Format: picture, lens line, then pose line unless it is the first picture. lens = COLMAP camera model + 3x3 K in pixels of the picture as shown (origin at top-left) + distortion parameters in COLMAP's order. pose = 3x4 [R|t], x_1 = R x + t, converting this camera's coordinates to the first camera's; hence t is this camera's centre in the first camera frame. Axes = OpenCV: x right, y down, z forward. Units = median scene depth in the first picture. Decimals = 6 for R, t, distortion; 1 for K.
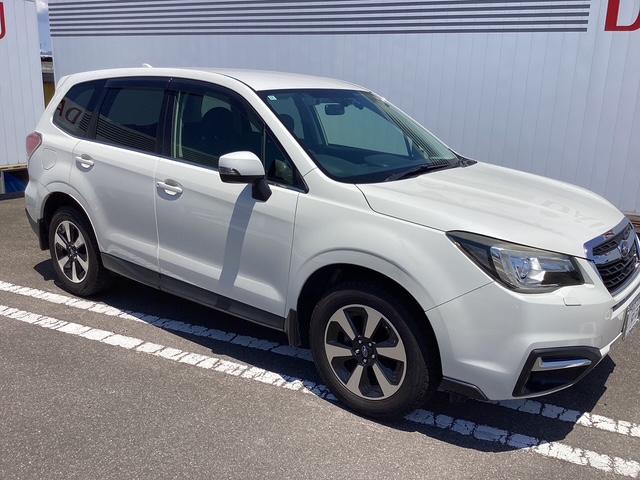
lens RADIAL K [[606.8, 0, 320.0], [0, 606.8, 240.0], [0, 0, 1]] dist [0.069384, -0.128132]
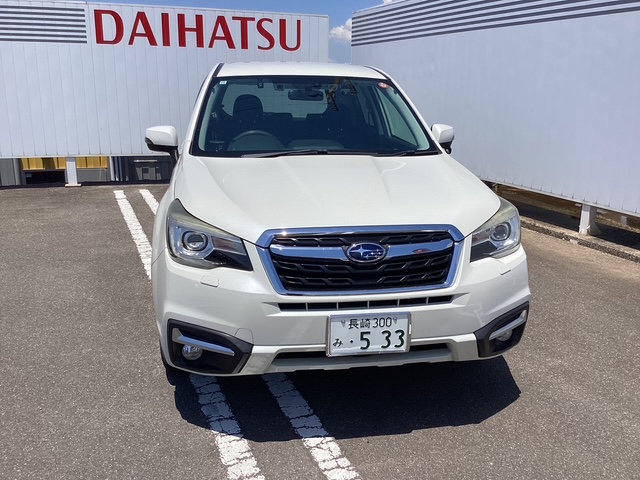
lens RADIAL K [[606.8, 0, 320.0], [0, 606.8, 240.0], [0, 0, 1]] dist [0.069384, -0.128132]
pose [[0.721940, 0.152682, -0.674900, 0.802303], [-0.160671, 0.985683, 0.051121, -0.029373], [0.673043, 0.071531, 0.736136, 0.278293]]
